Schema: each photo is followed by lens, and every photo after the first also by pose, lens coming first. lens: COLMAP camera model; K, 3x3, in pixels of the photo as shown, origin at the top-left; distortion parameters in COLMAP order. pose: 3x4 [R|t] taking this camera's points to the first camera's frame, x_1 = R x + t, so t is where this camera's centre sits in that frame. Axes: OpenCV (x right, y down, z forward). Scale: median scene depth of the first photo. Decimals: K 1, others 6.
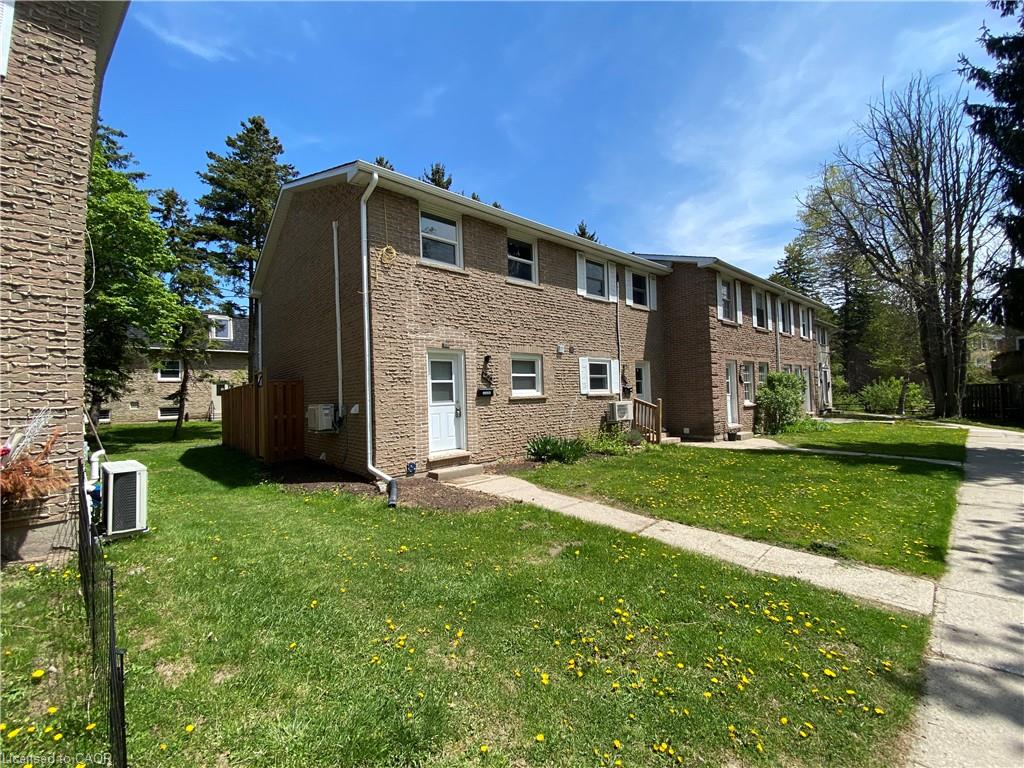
lens RADIAL K [[421.4, 0, 512.0], [0, 421.4, 384.0], [0, 0, 1]] dist [0.030834, -0.027137]
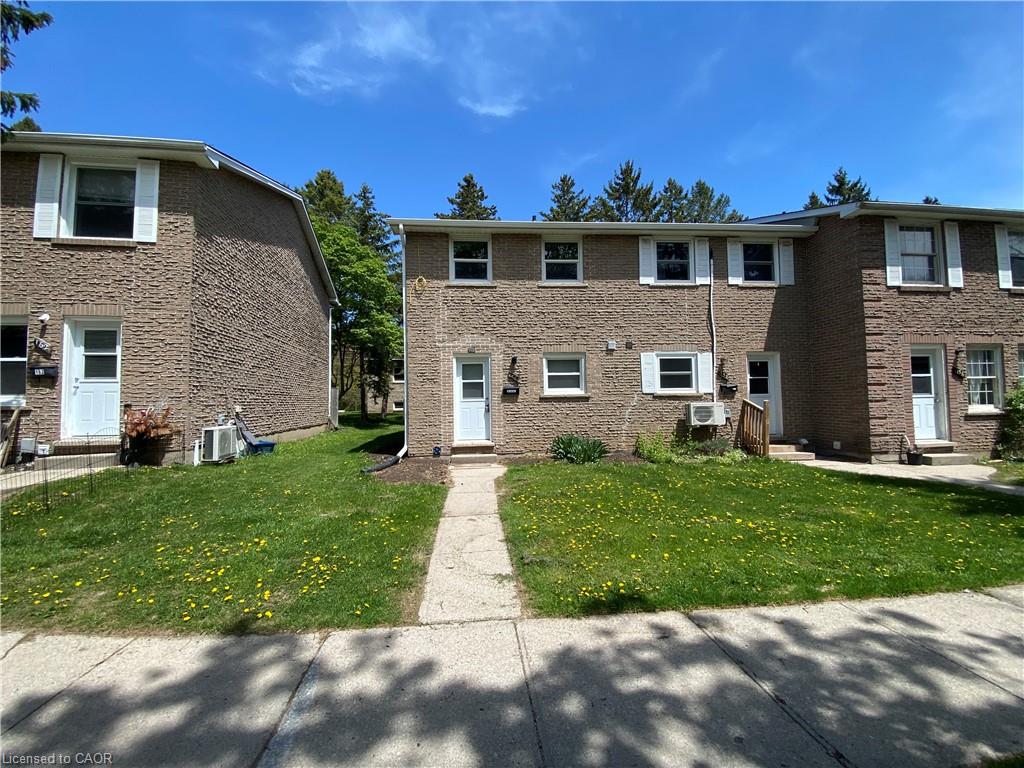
lens RADIAL K [[421.4, 0, 512.0], [0, 421.4, 384.0], [0, 0, 1]] dist [0.030834, -0.027137]
pose [[0.795563, -0.006440, -0.605837, 0.547440], [0.006943, 0.999975, -0.001512, 0.003874], [0.605832, -0.003003, 0.795587, 0.114617]]
